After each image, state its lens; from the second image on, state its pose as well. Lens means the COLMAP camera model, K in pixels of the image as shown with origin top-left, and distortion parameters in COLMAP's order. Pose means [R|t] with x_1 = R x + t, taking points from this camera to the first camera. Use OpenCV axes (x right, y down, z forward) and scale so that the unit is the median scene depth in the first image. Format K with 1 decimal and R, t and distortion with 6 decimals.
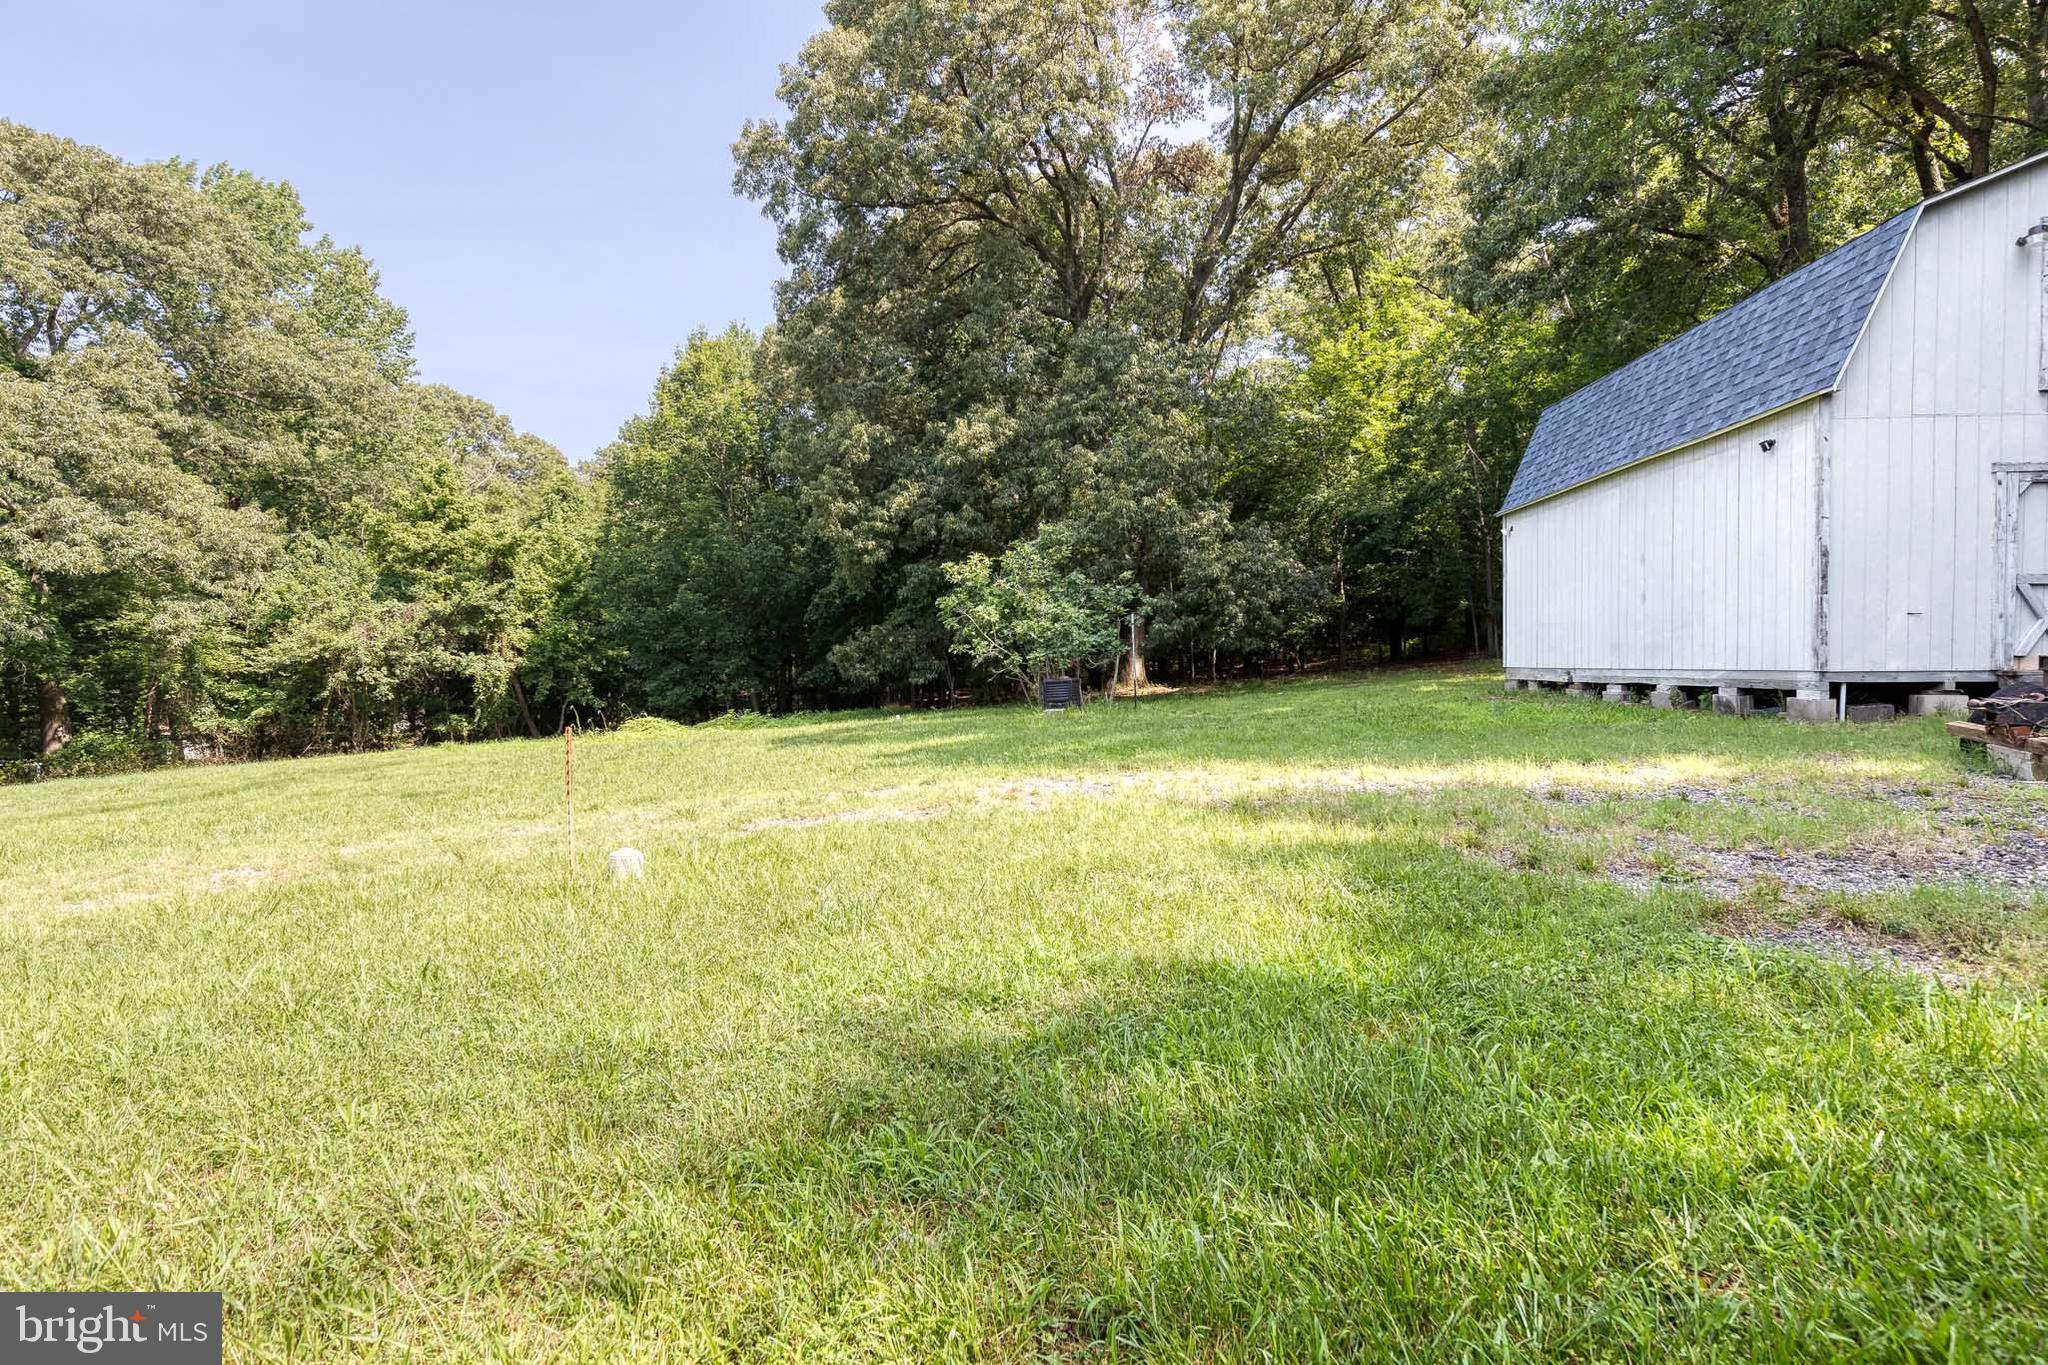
lens RADIAL K [[957.0, 0, 1035.9], [0, 957.0, 680.2], [0, 0, 1]] dist [-0.003016, 0.001109]
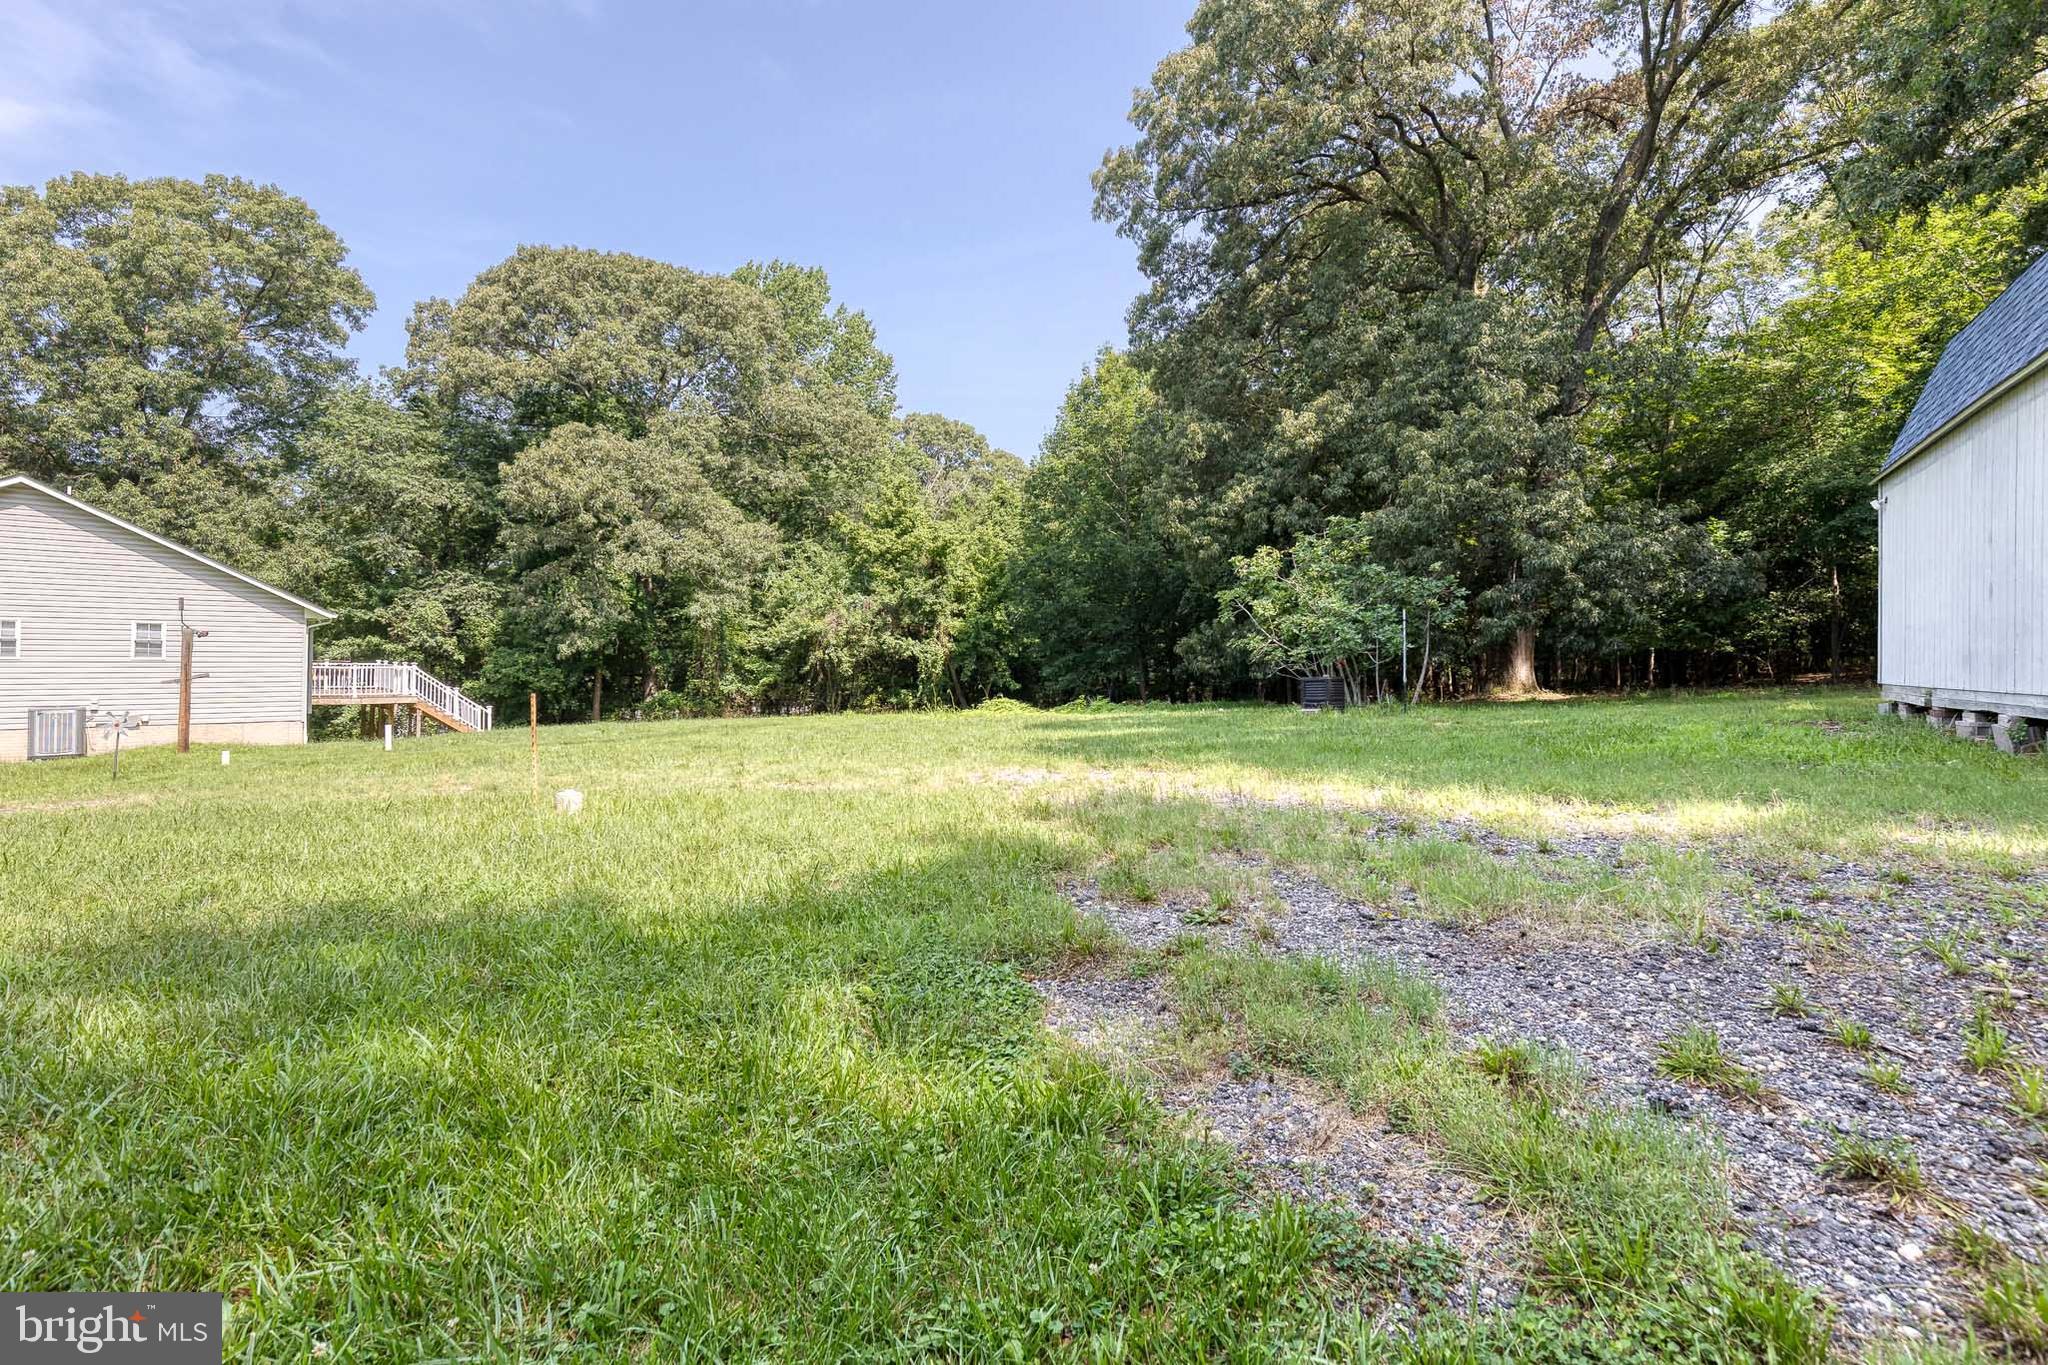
lens RADIAL K [[957.0, 0, 1051.5], [0, 957.0, 645.4], [0, 0, 1]] dist [-0.003016, 0.001109]
pose [[0.894001, 0.023992, -0.447422, 0.127493], [-0.036931, 0.999113, -0.020217, -0.002287], [0.446540, 0.034597, 0.894094, 0.018620]]
